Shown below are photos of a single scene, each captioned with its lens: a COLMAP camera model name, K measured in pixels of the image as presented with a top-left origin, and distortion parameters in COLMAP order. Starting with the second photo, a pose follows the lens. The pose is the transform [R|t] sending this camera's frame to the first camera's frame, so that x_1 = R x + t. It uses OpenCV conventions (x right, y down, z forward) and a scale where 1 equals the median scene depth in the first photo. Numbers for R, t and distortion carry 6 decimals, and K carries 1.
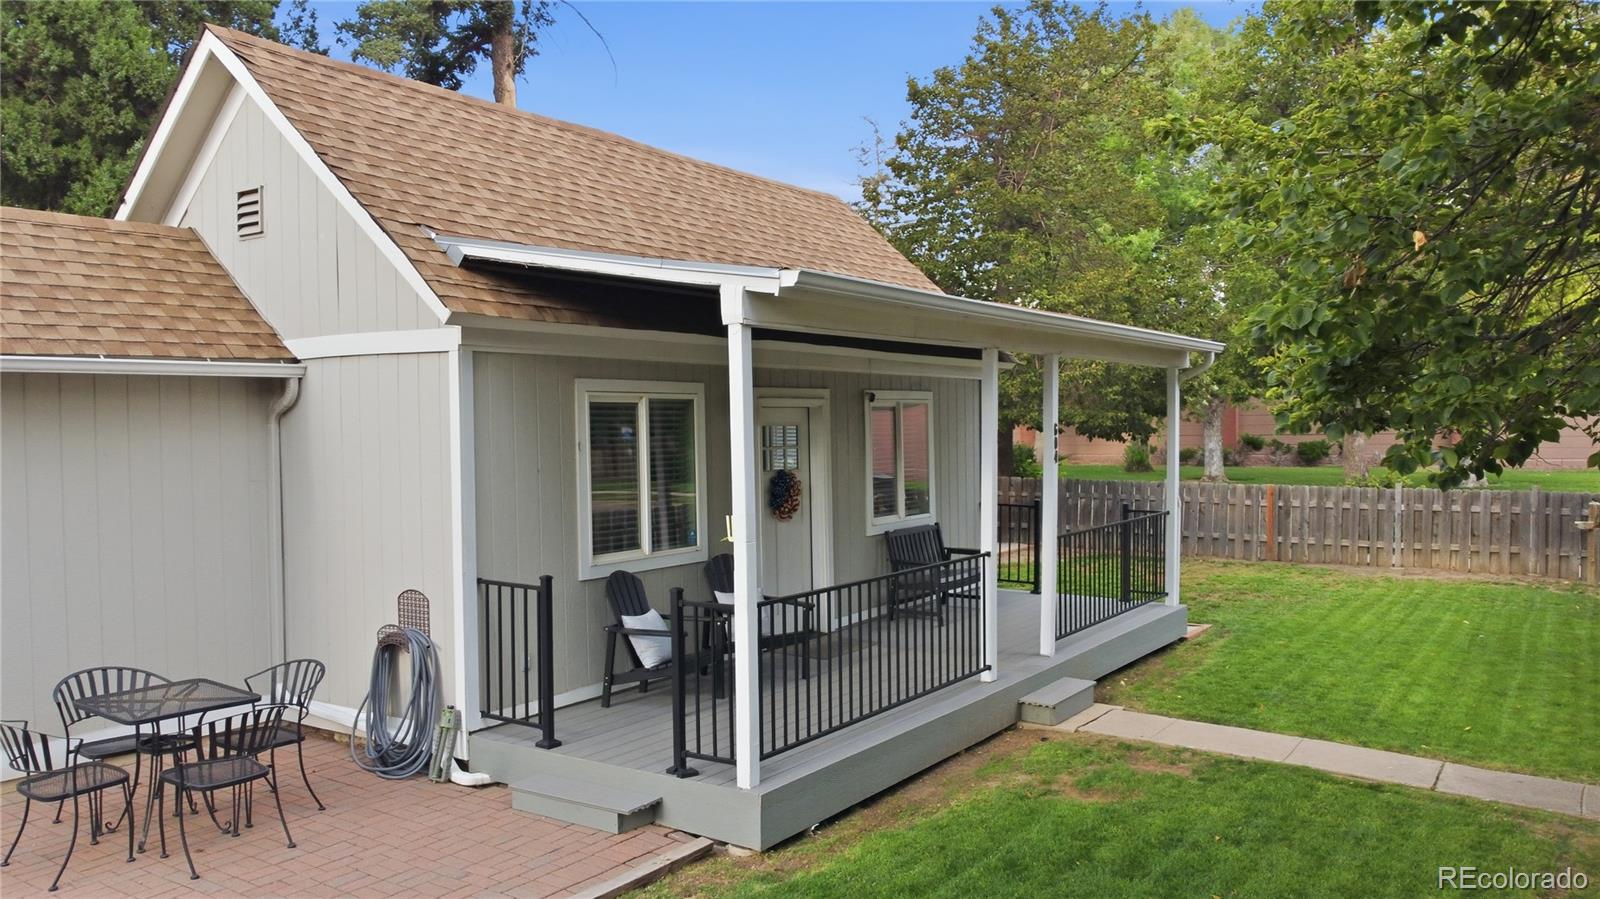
lens RADIAL K [[1208.6, 0, 800.0], [0, 1208.6, 449.5], [0, 0, 1]] dist [0.004319, -0.010651]
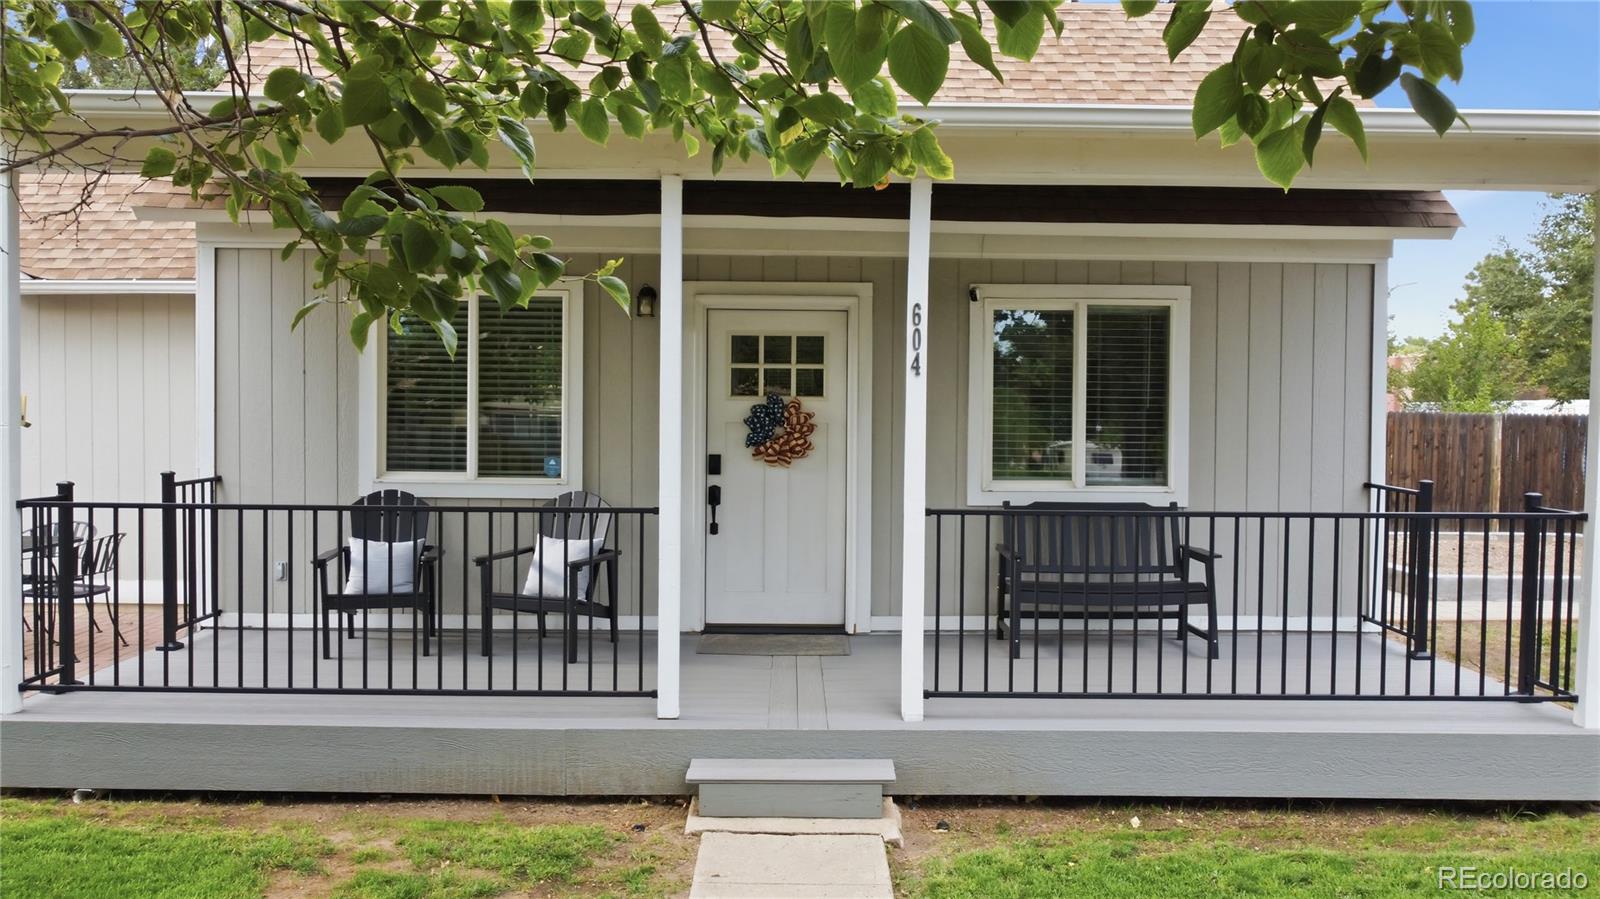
lens RADIAL K [[1283.7, 0, 780.8], [0, 1283.7, 456.7], [0, 0, 1]] dist [0.012810, -0.006570]
pose [[0.594904, 0.077066, -0.800094, 0.758373], [-0.036337, 0.996954, 0.069010, 0.000707], [0.802975, -0.011981, 0.595892, 0.662381]]
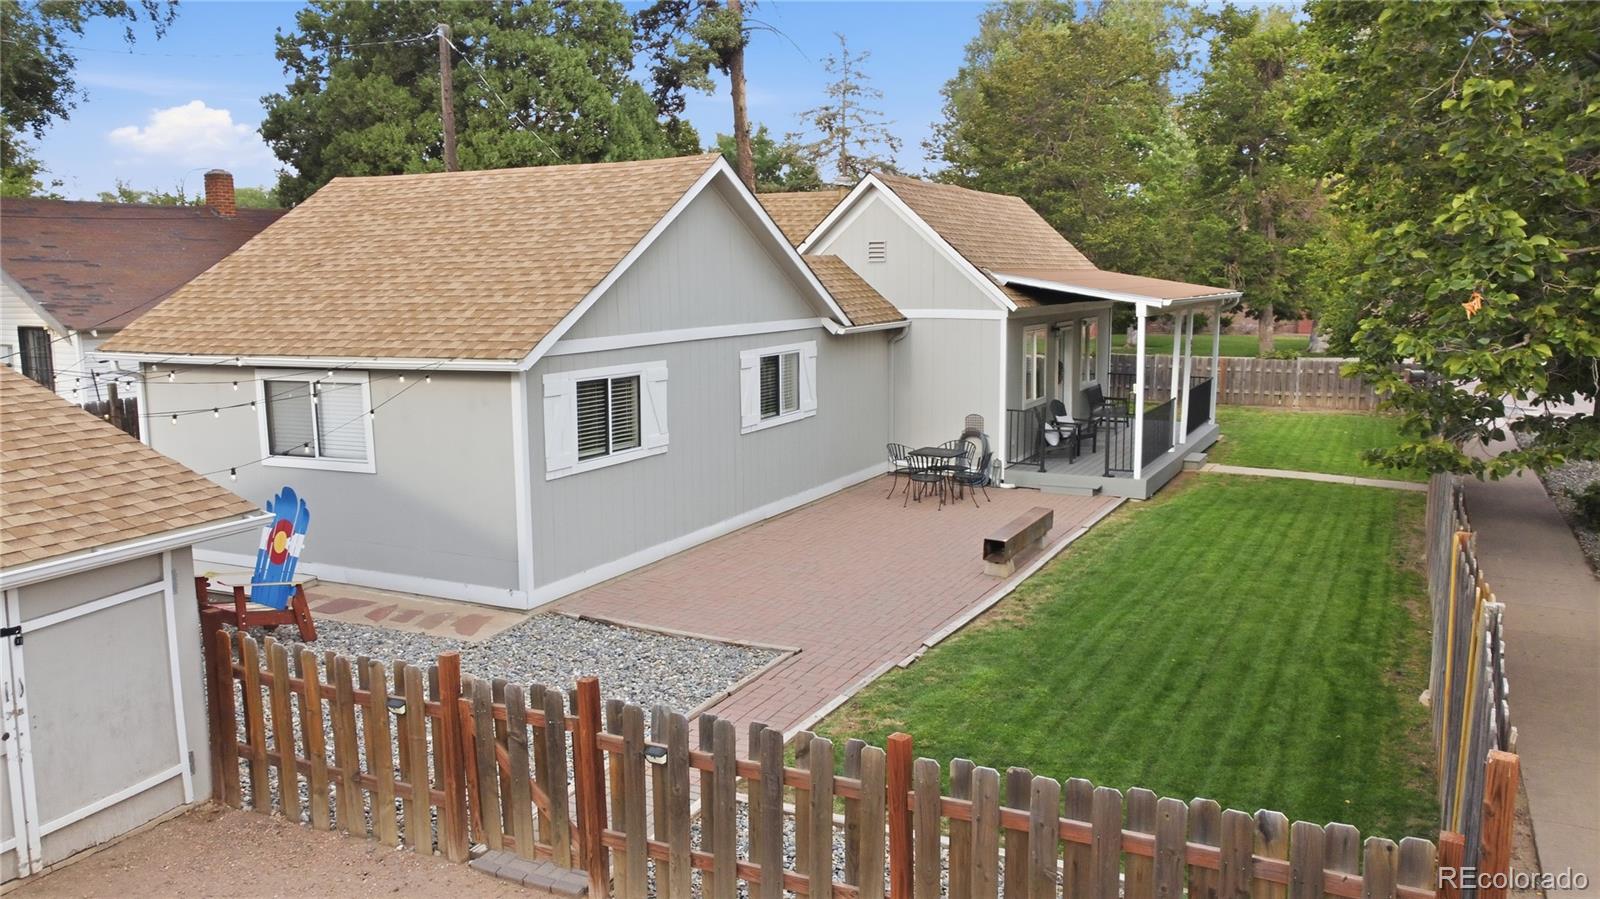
lens RADIAL K [[1208.6, 0, 800.0], [0, 1208.6, 449.5], [0, 0, 1]] dist [0.004319, -0.010651]
pose [[0.991741, -0.015998, 0.127252, -0.617277], [0.000791, 0.992934, 0.118666, -0.067183], [-0.128251, -0.117585, 0.984746, -0.878495]]
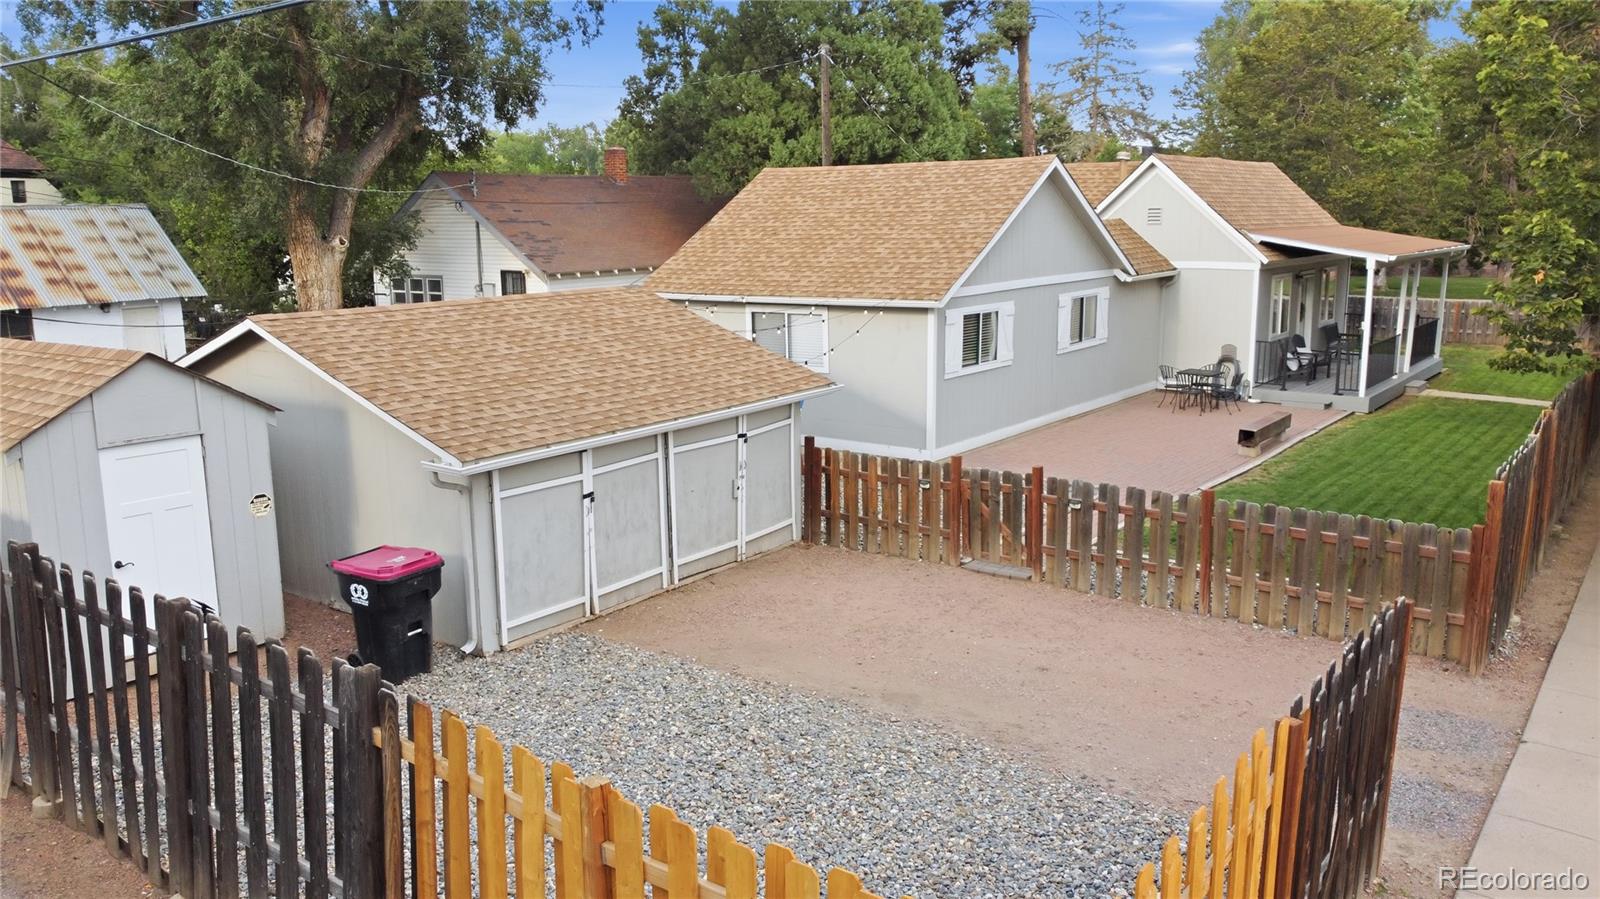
lens RADIAL K [[1283.7, 0, 780.8], [0, 1283.7, 456.7], [0, 0, 1]] dist [0.012810, -0.006570]
pose [[0.999017, 0.007738, -0.043657, -0.837410], [-0.000263, 0.985670, 0.168684, -0.101917], [0.044337, -0.168506, 0.984703, -1.511552]]
